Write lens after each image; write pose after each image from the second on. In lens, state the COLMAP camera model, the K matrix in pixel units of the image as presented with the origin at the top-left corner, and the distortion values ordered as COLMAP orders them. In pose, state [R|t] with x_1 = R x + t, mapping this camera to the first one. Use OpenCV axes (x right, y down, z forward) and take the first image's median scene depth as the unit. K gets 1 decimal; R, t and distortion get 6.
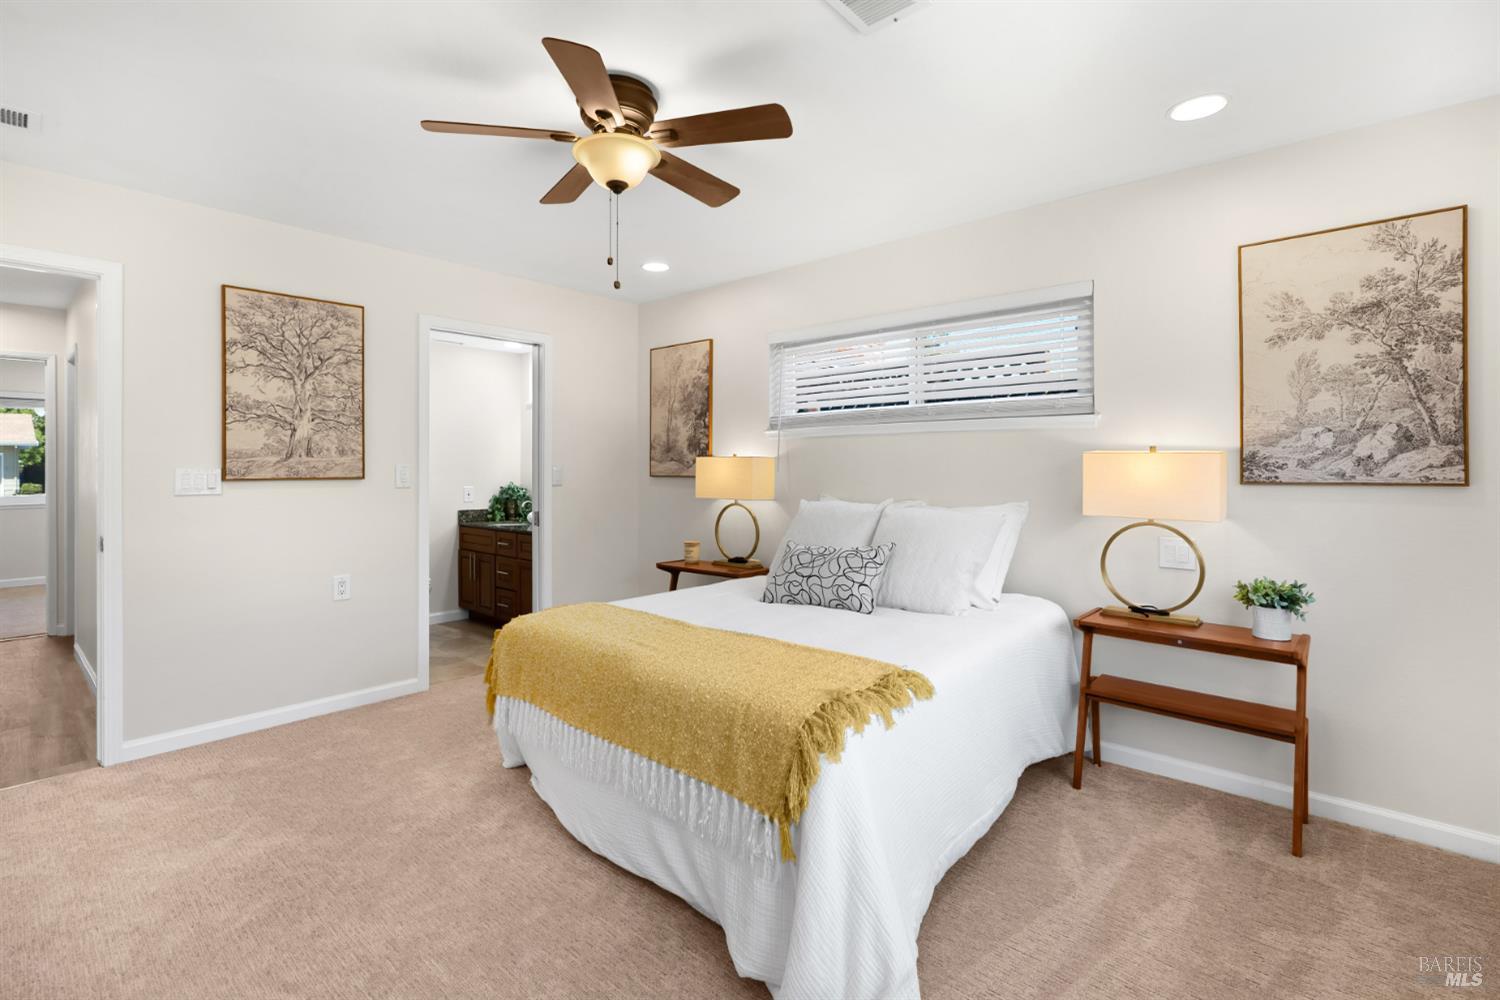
lens RADIAL K [[687.1, 0, 742.2], [0, 687.1, 495.7], [0, 0, 1]] dist [-0.002592, -0.000213]
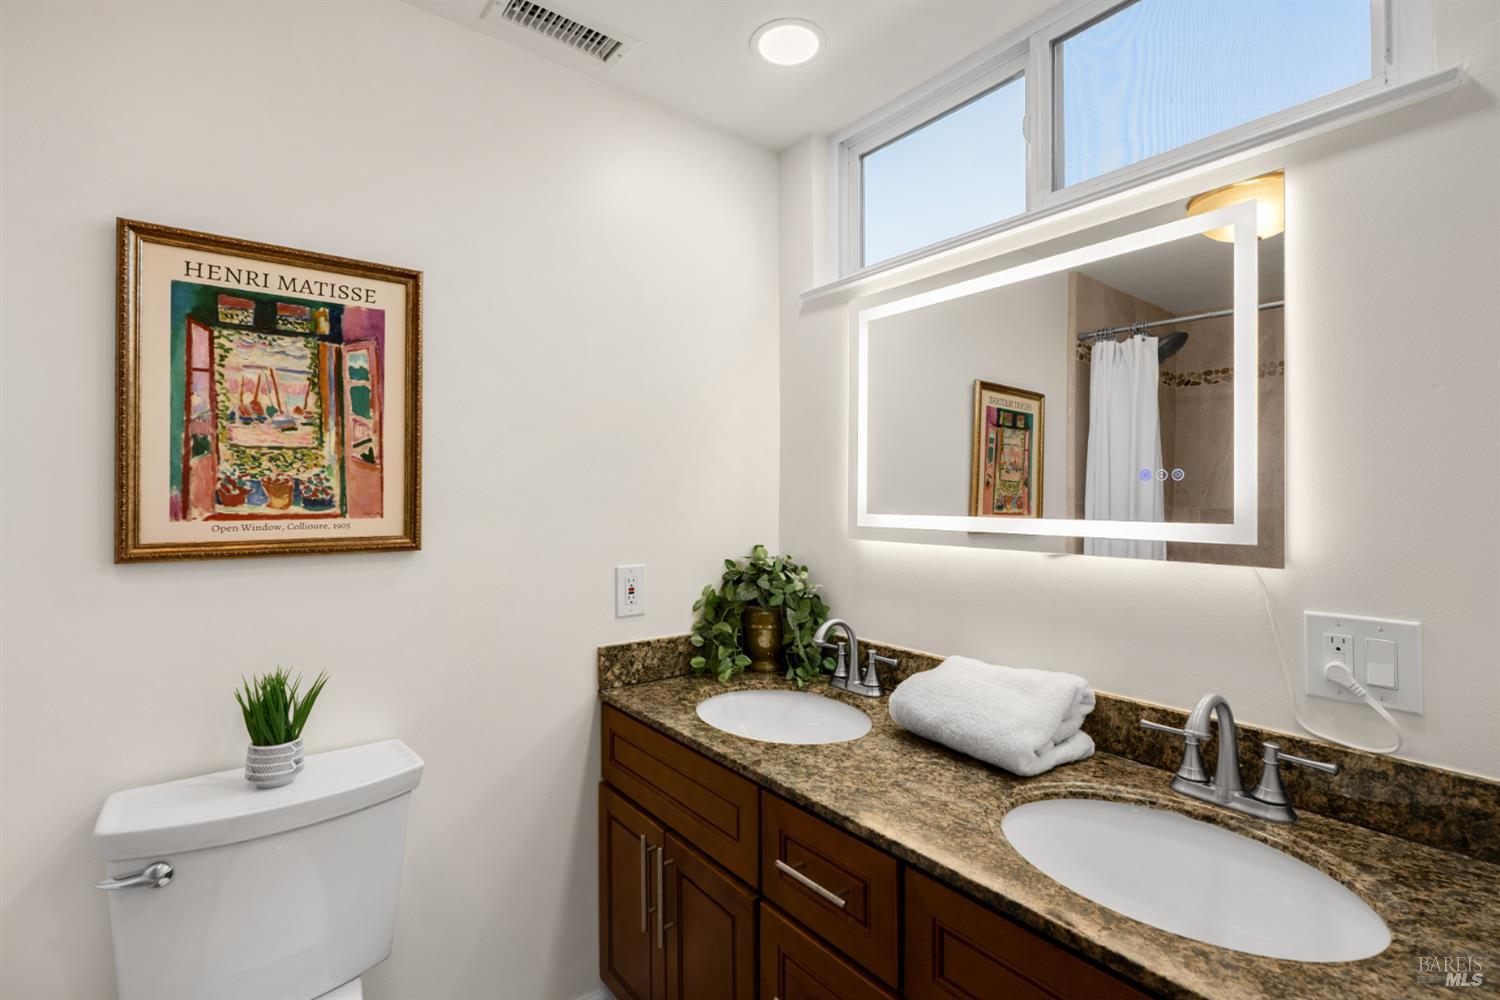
lens RADIAL K [[687.1, 0, 742.2], [0, 687.1, 495.7], [0, 0, 1]] dist [-0.002592, -0.000213]
pose [[0.984665, -0.001080, -0.174451, -0.294110], [-0.000480, 0.999960, -0.008897, -0.040191], [0.174454, 0.008845, 0.984626, 0.702698]]
